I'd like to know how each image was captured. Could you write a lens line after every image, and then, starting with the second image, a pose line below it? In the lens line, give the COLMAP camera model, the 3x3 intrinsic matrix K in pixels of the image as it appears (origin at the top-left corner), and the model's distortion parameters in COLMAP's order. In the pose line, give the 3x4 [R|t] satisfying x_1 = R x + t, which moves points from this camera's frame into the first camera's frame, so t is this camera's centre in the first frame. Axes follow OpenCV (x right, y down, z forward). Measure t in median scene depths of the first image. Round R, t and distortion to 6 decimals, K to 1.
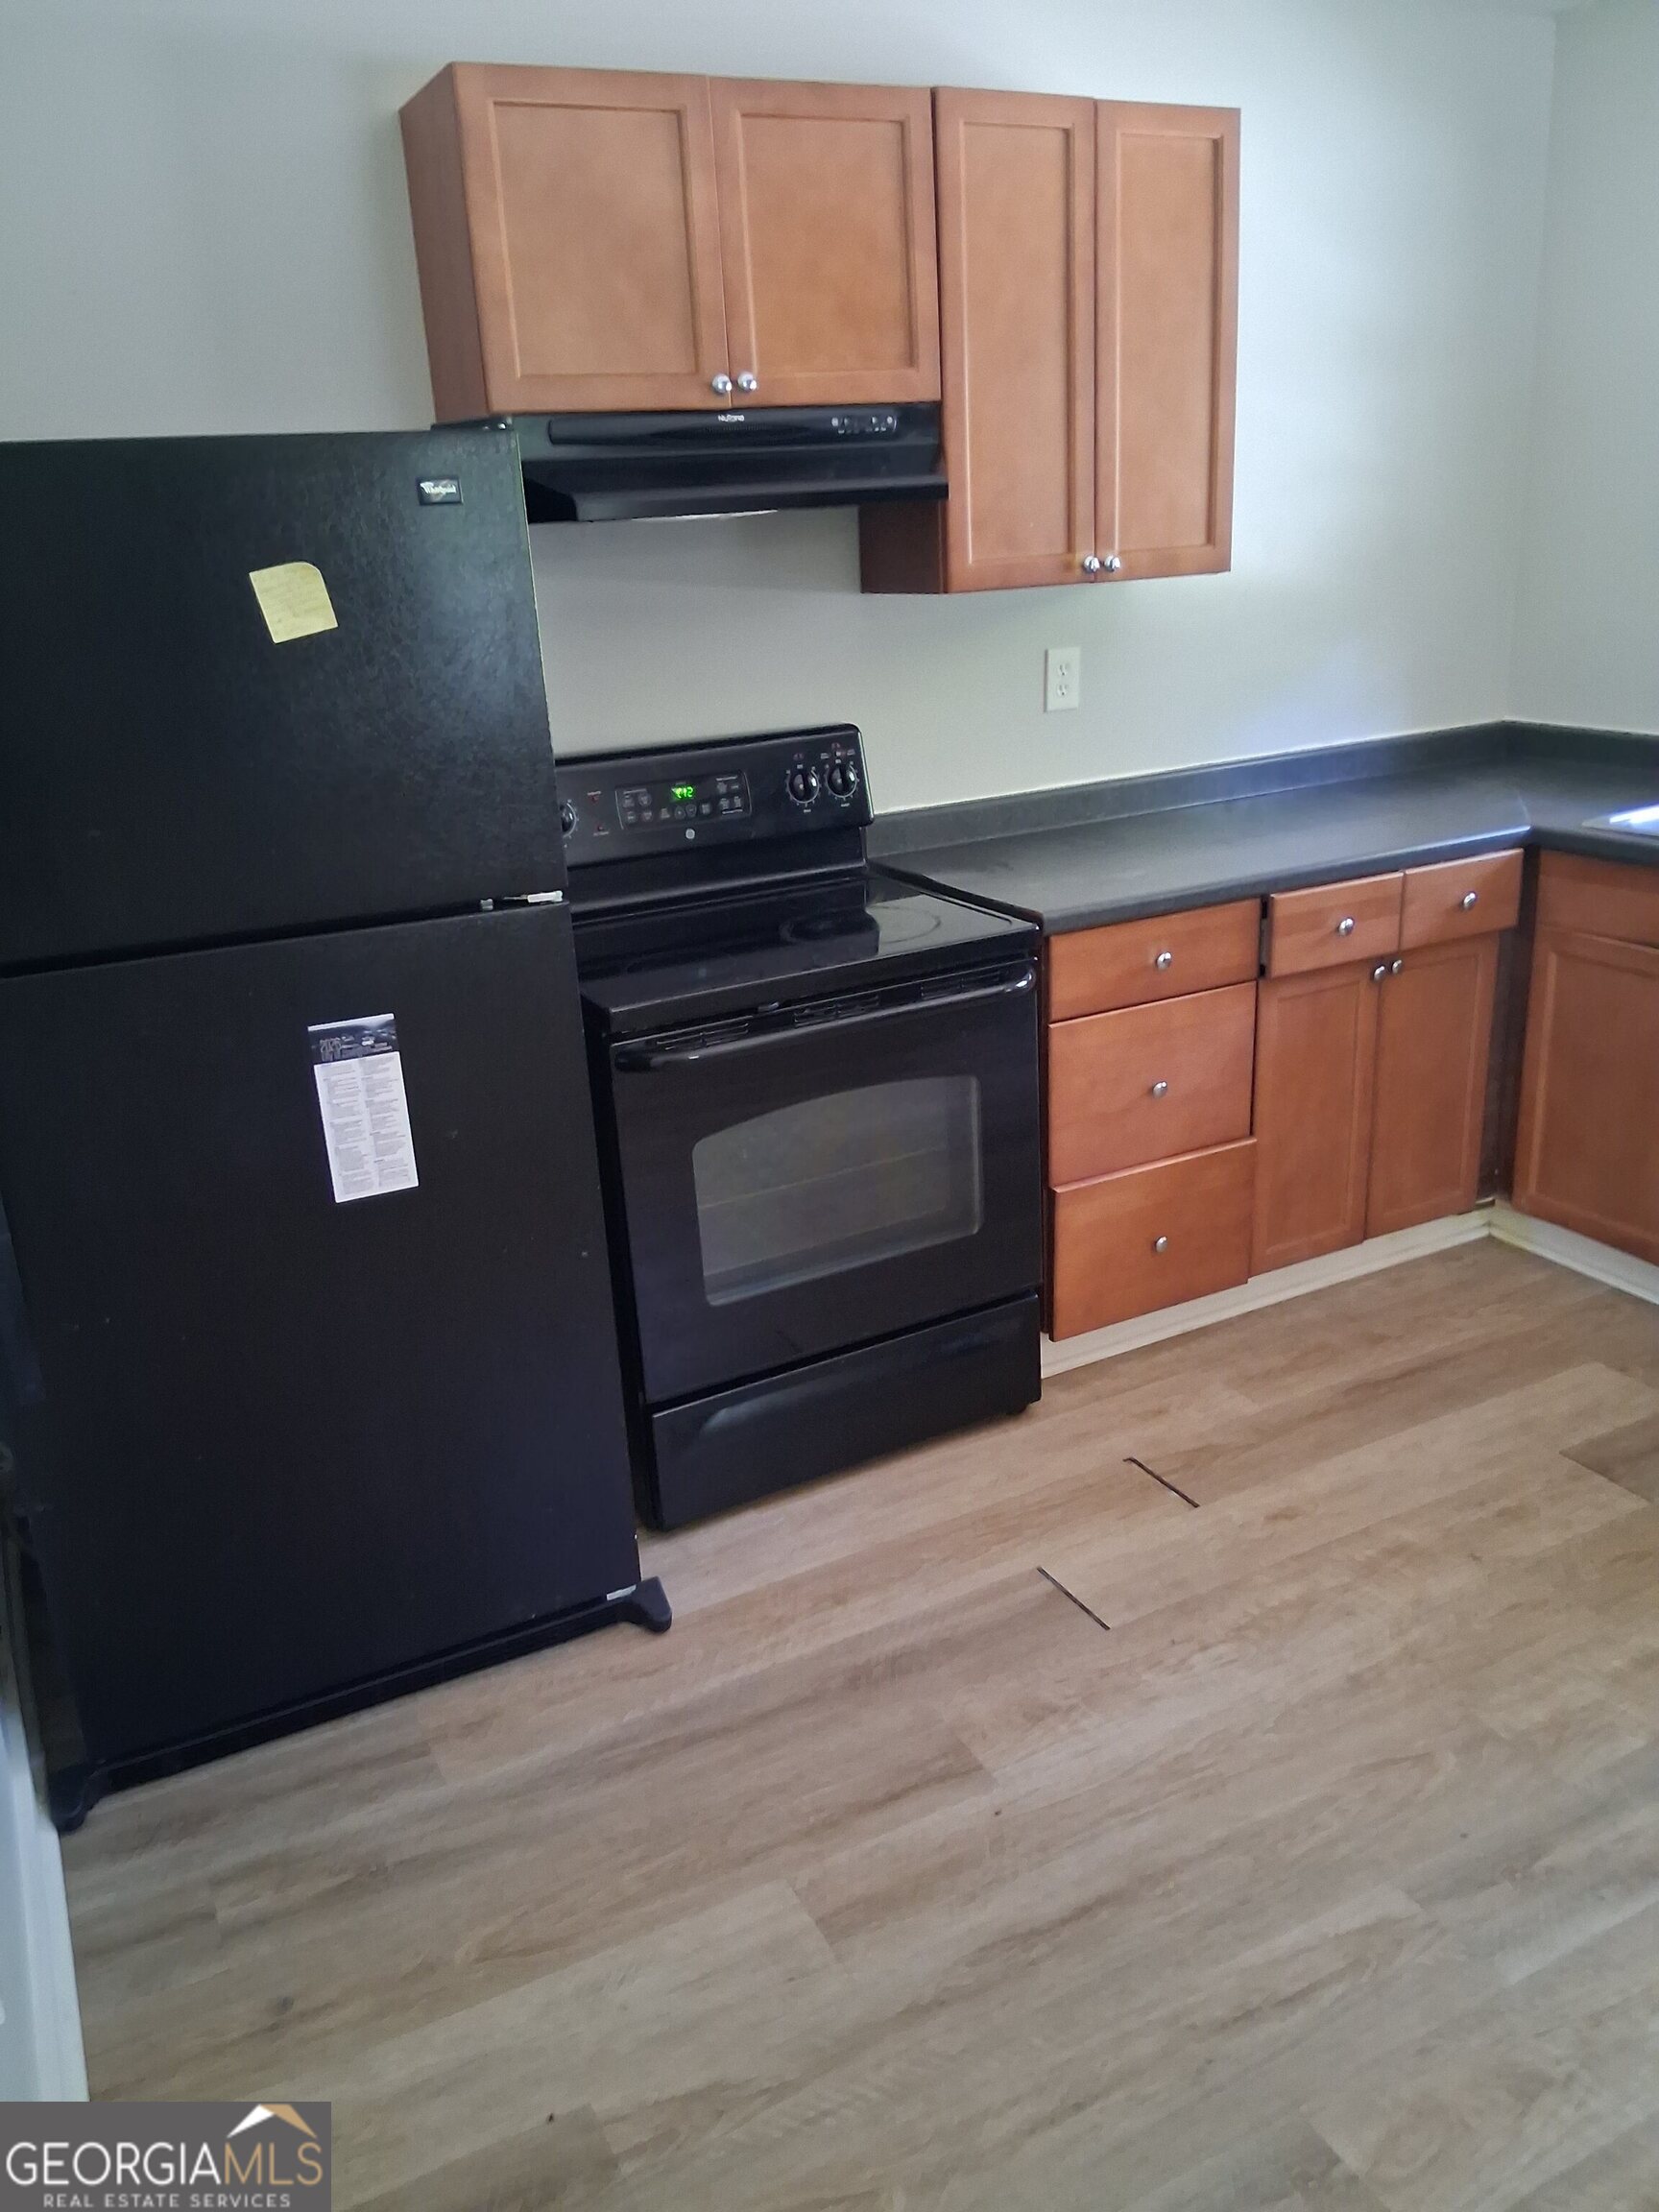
lens RADIAL K [[1694.2, 0, 820.6], [0, 1694.2, 1093.3], [0, 0, 1]] dist [0.081153, -0.141352]
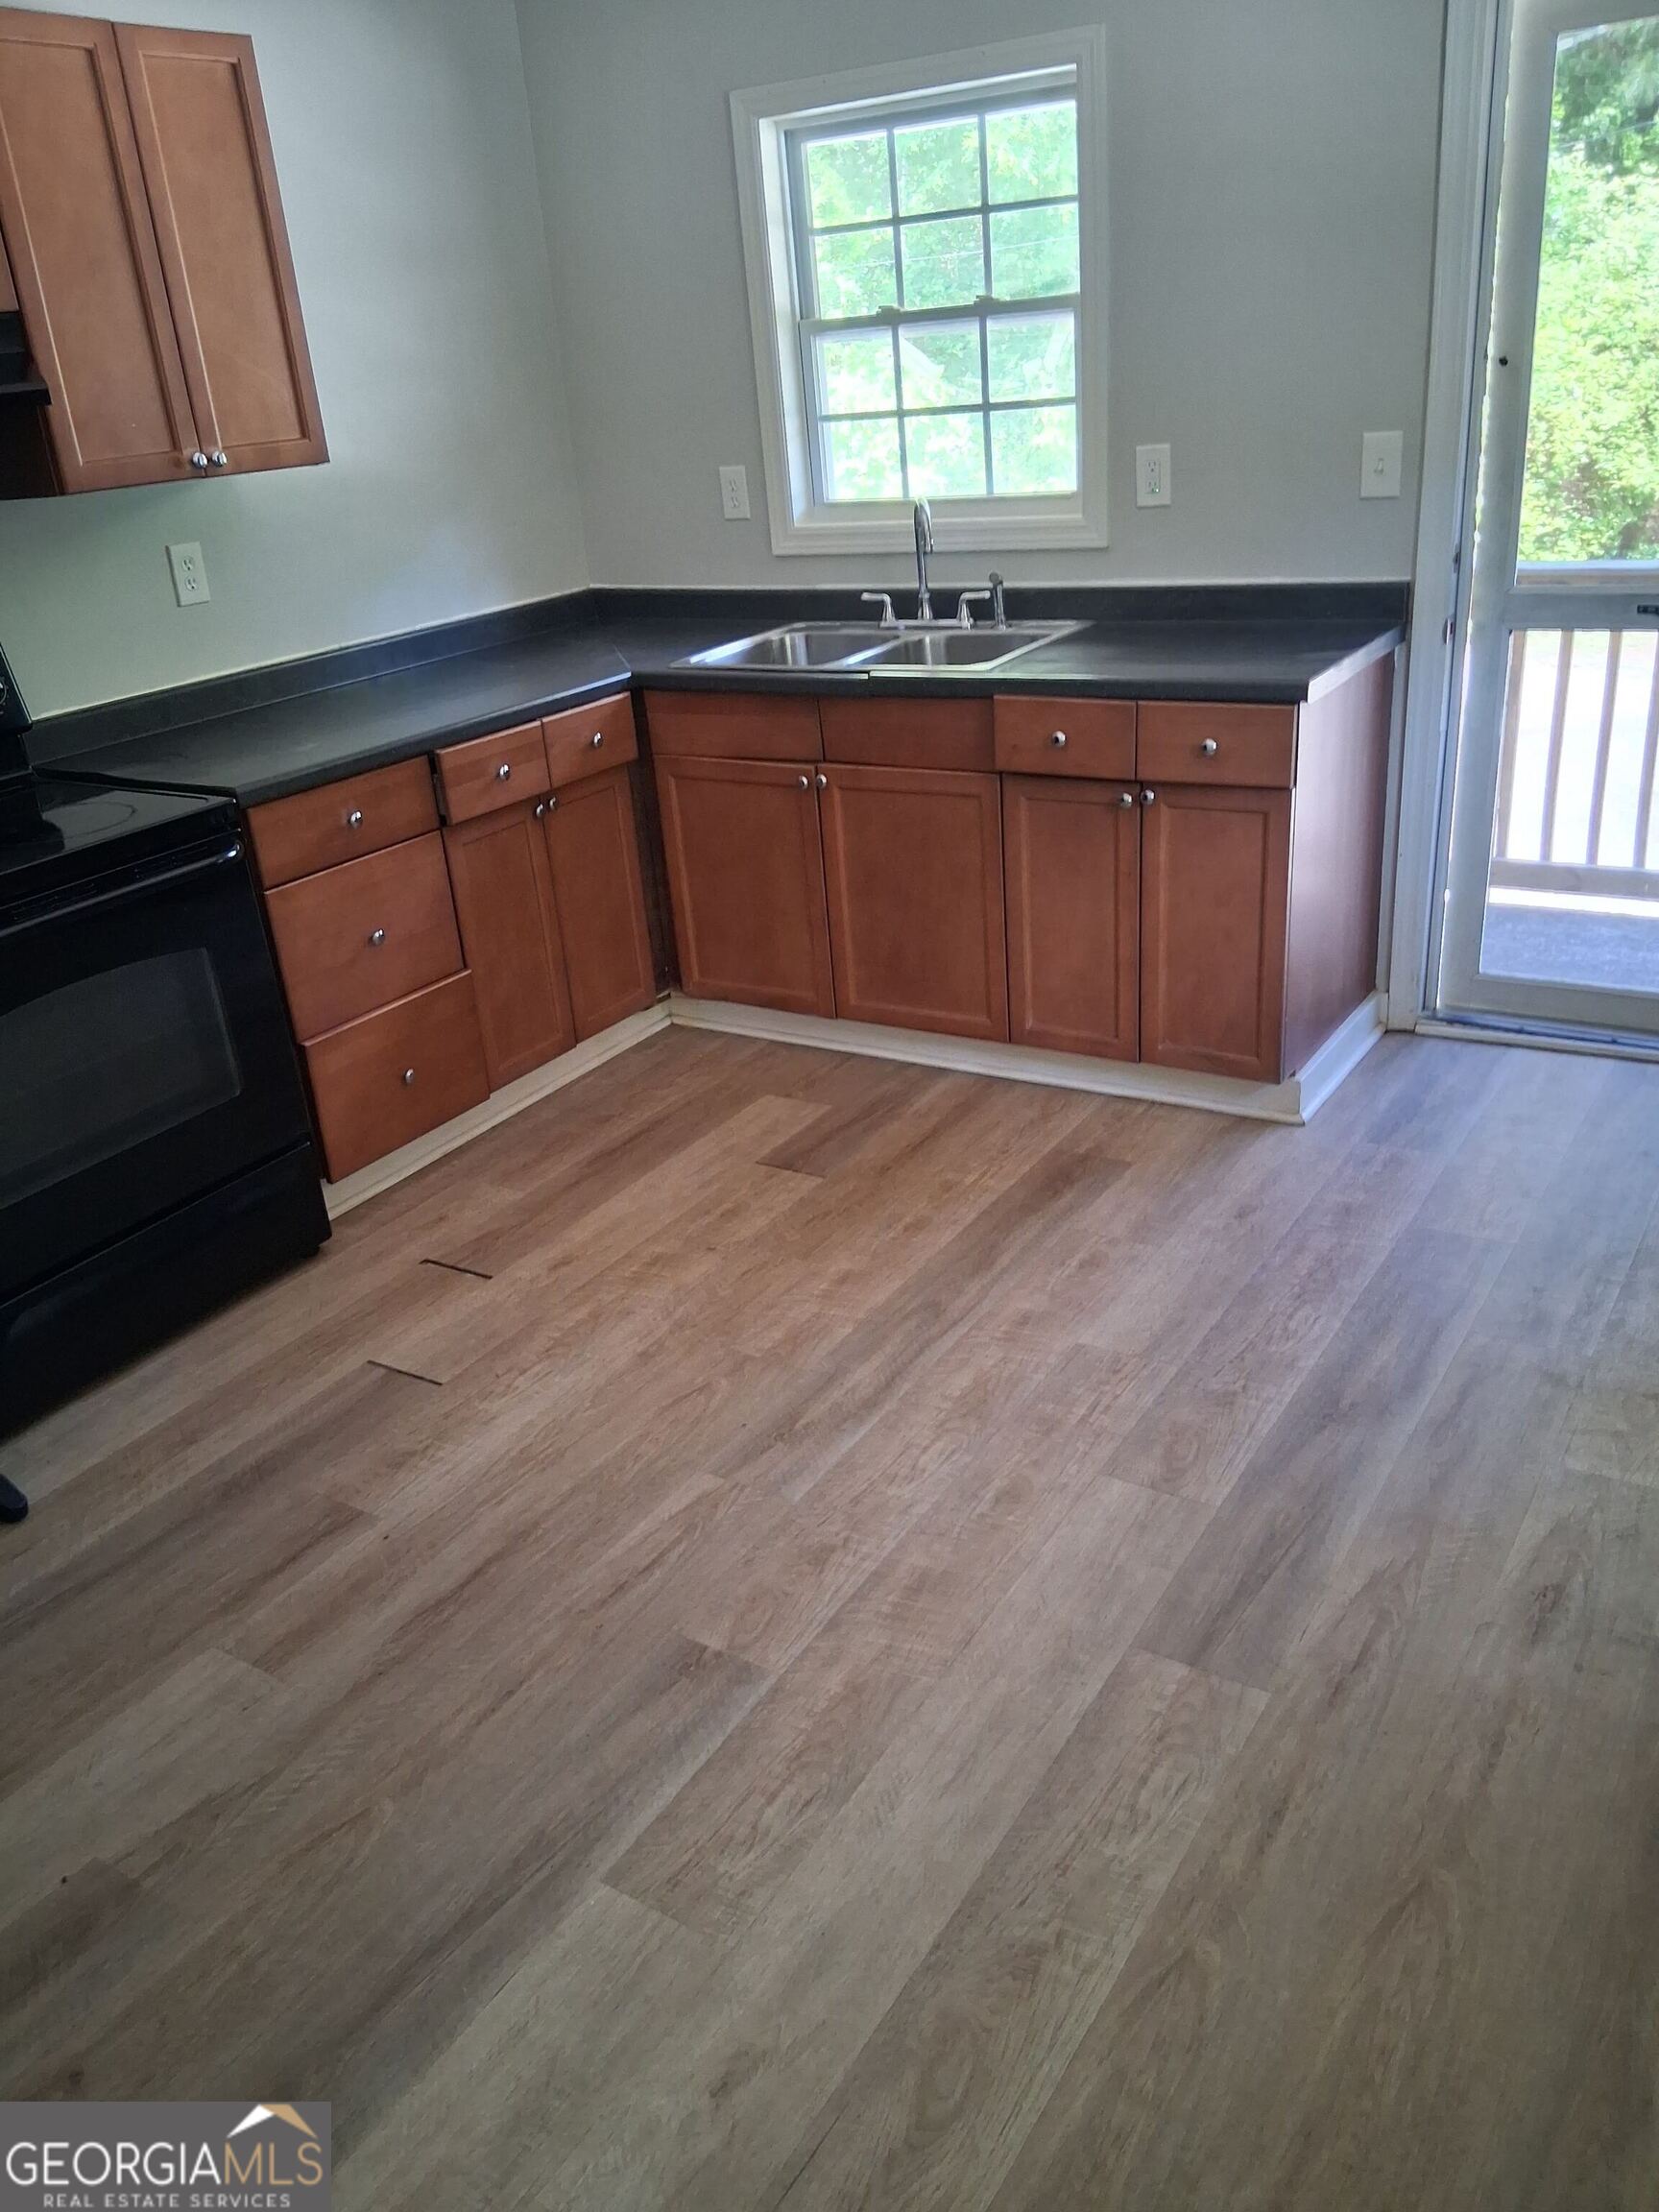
lens RADIAL K [[1694.2, 0, 852.7], [0, 1694.2, 1109.6], [0, 0, 1]] dist [0.081153, -0.141352]
pose [[0.863947, -0.219499, 0.453228, -0.067174], [0.193190, 0.975610, 0.104228, 0.055707], [-0.465052, -0.002488, 0.885280, -0.144668]]
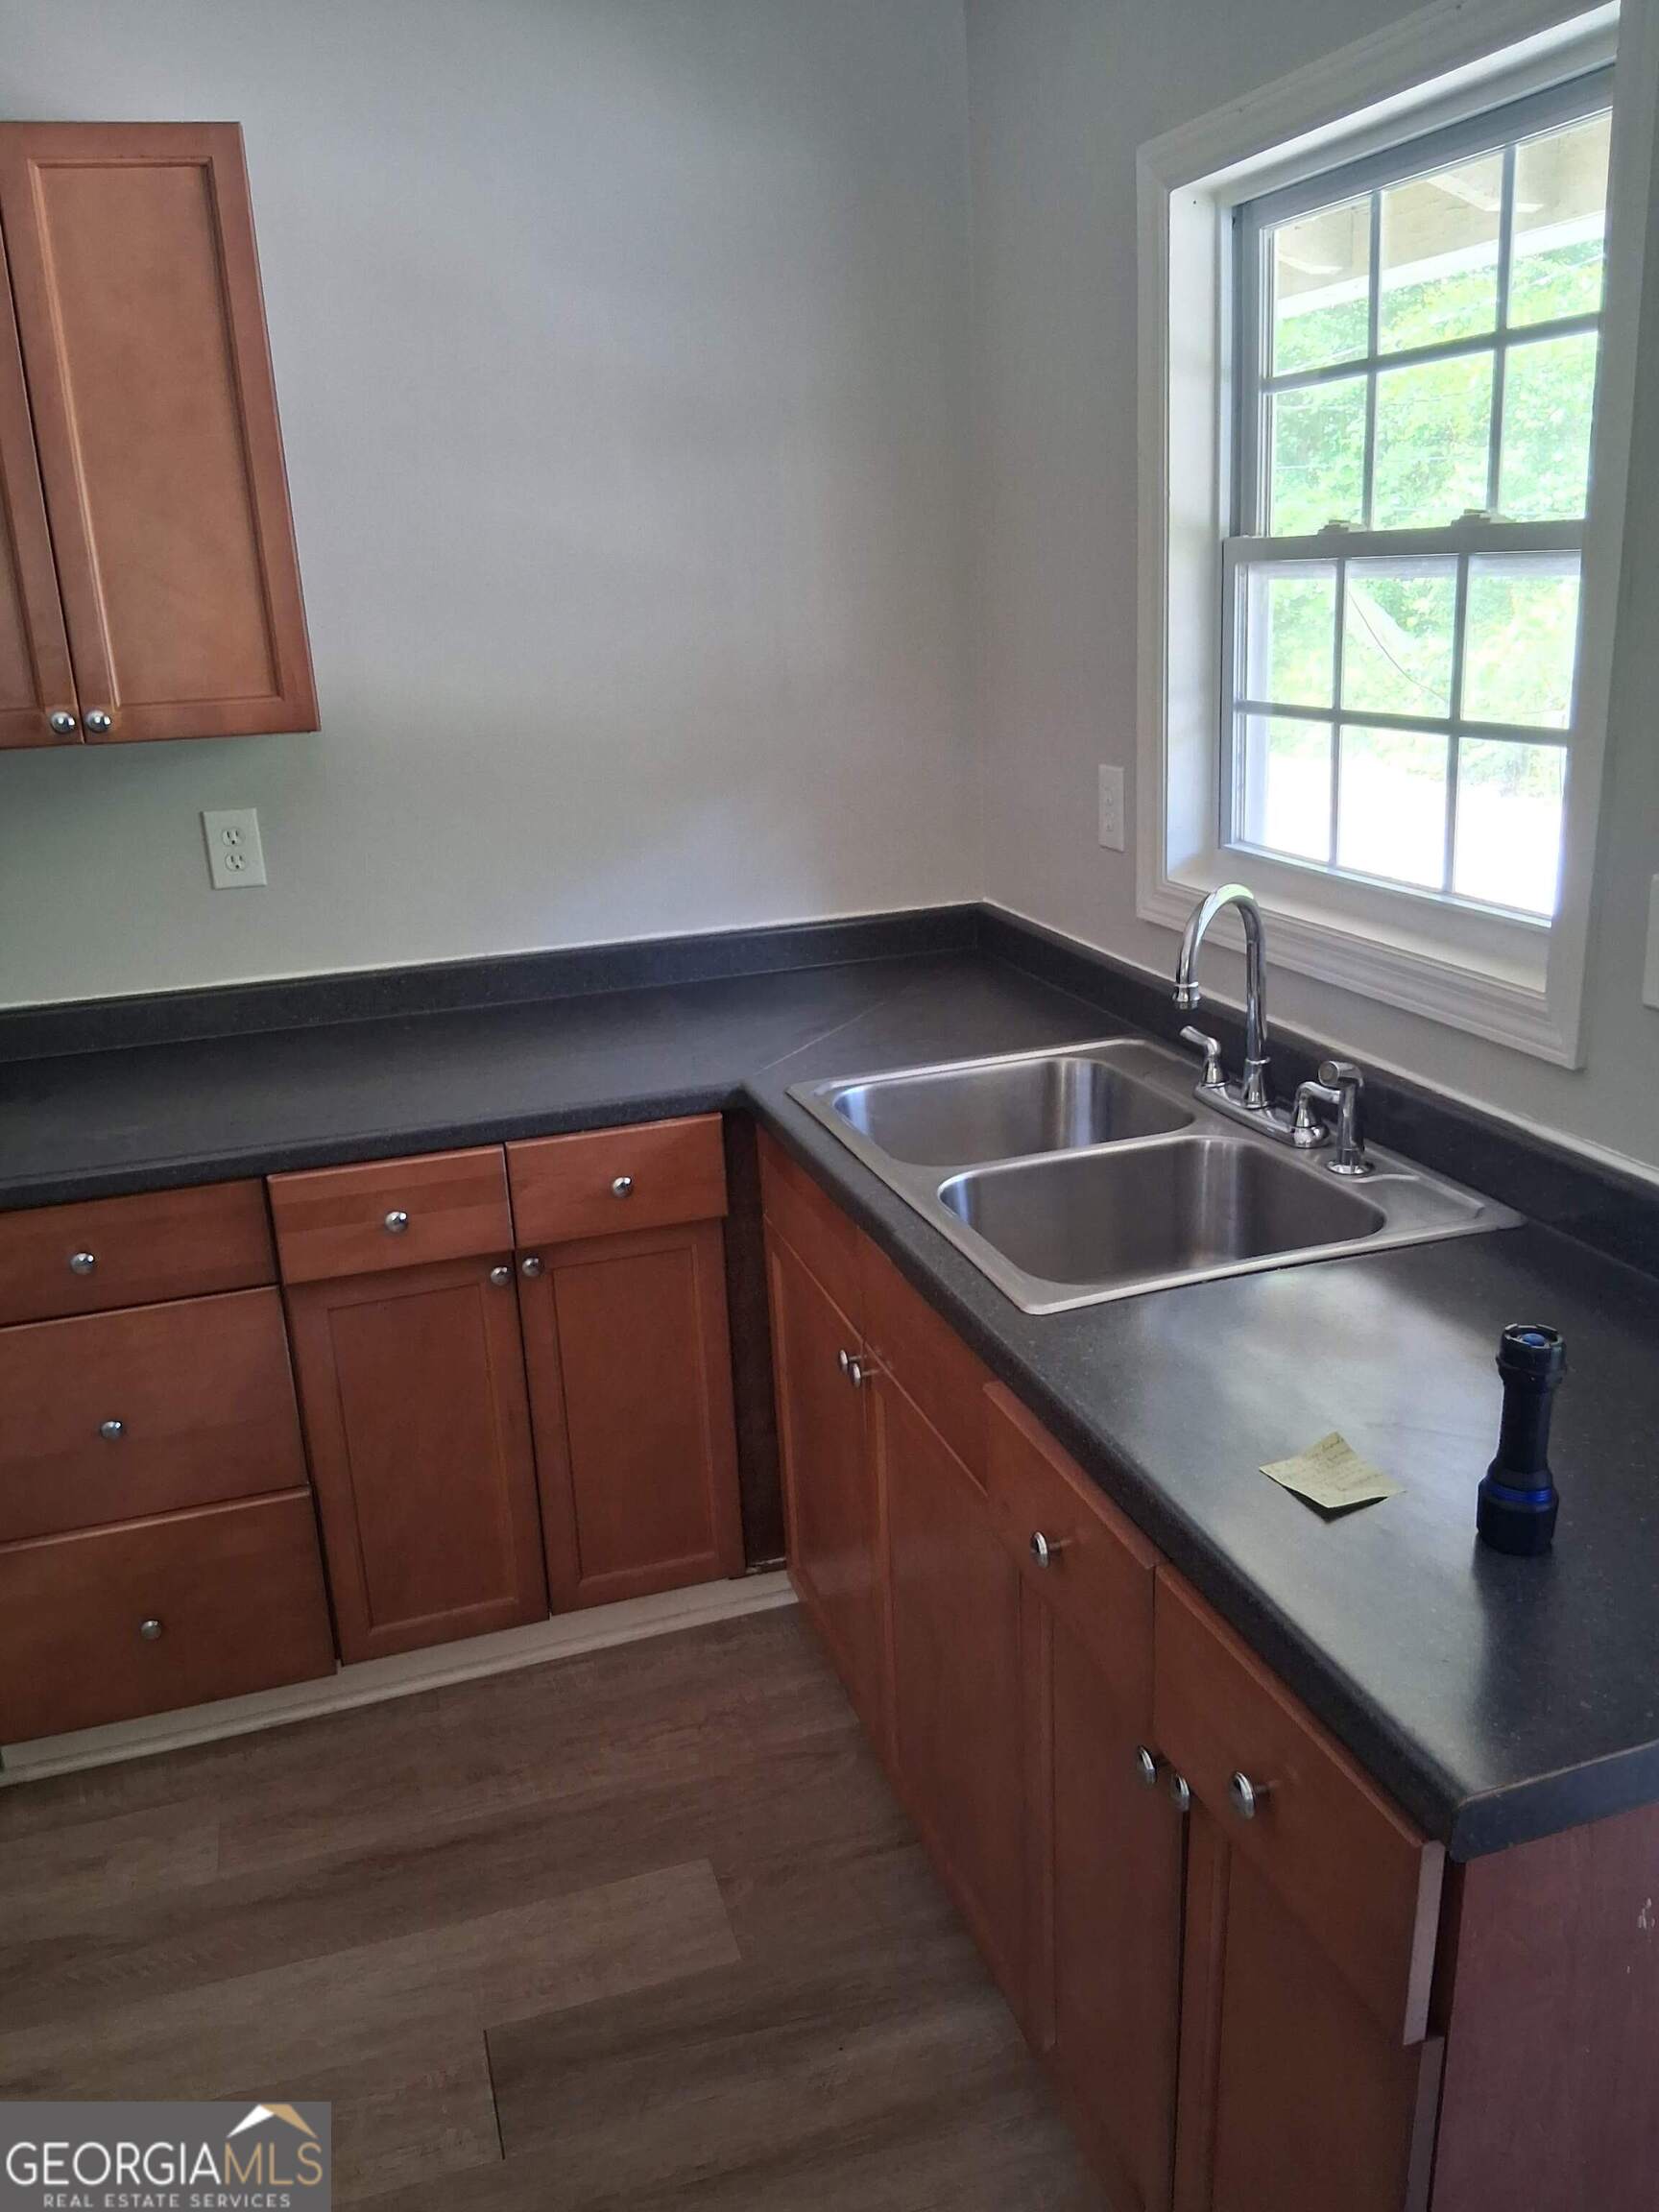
lens RADIAL K [[1694.2, 0, 860.5], [0, 1694.2, 1086.8], [0, 0, 1]] dist [0.081153, -0.141352]
pose [[0.984547, 0.056742, -0.165672, 0.687362], [-0.060598, 0.997994, -0.018310, -0.169858], [0.164301, 0.028067, 0.986011, 0.342931]]
